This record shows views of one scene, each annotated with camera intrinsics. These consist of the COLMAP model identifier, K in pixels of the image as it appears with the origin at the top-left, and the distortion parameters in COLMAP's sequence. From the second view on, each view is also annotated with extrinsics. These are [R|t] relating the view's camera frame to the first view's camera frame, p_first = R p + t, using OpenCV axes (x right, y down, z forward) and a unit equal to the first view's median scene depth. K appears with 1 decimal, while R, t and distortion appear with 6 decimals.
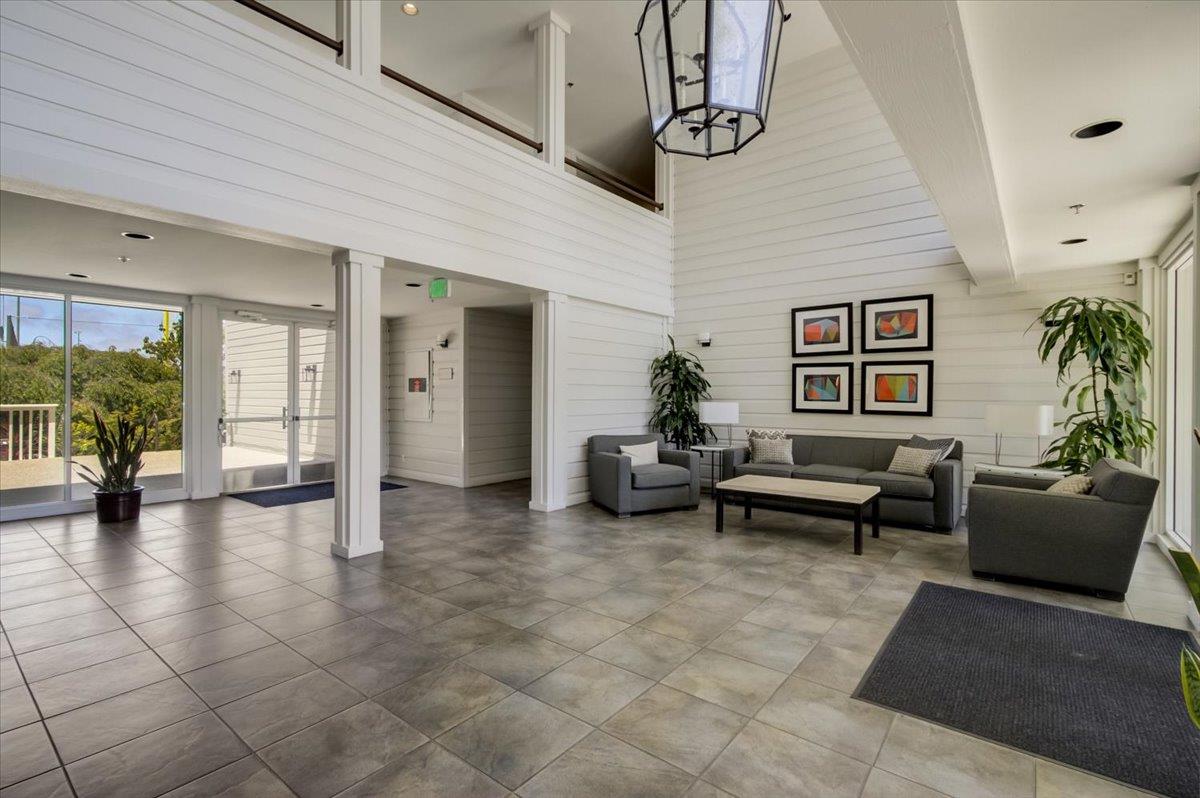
lens RADIAL K [[554.2, 0, 603.6], [0, 554.2, 403.4], [0, 0, 1]] dist [0.012404, 0.002239]
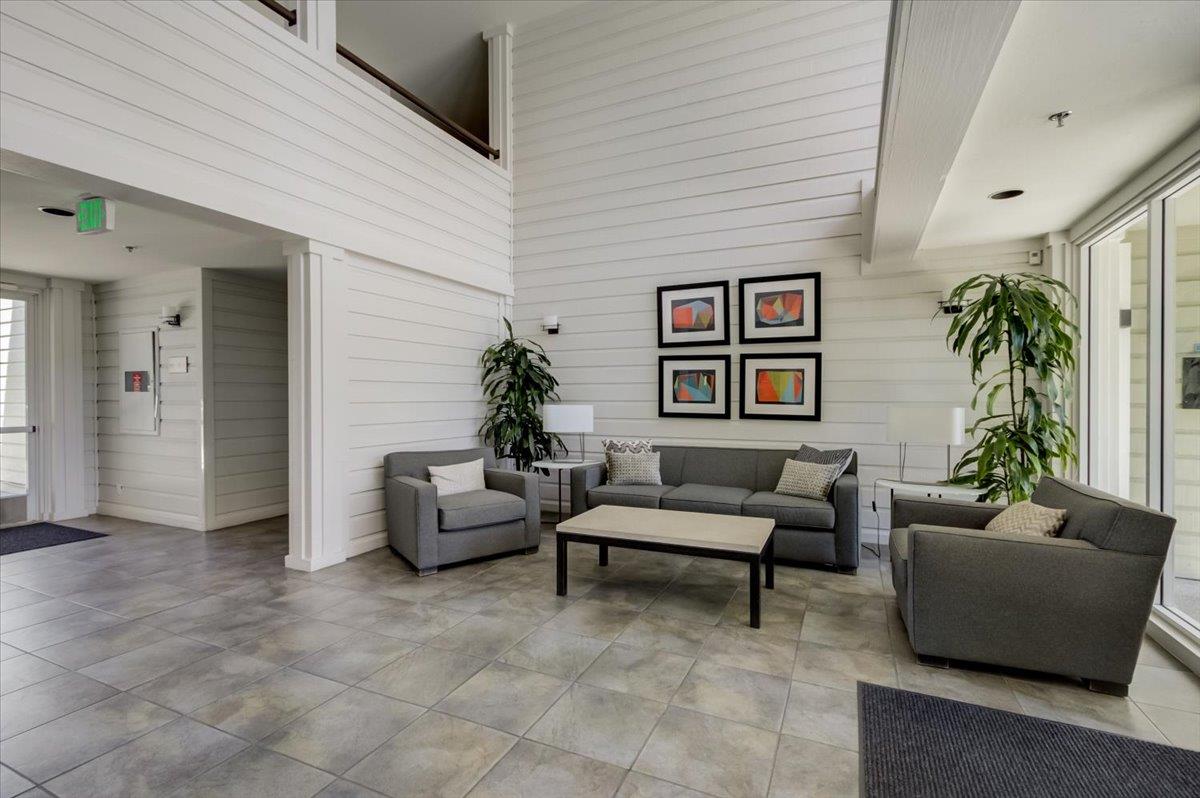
lens RADIAL K [[554.2, 0, 601.0], [0, 554.2, 398.4], [0, 0, 1]] dist [0.012404, 0.002239]
pose [[0.972718, -0.002876, 0.231974, 0.086395], [0.005257, 0.999940, -0.009645, -0.003820], [-0.231932, 0.010601, 0.972674, 0.282775]]
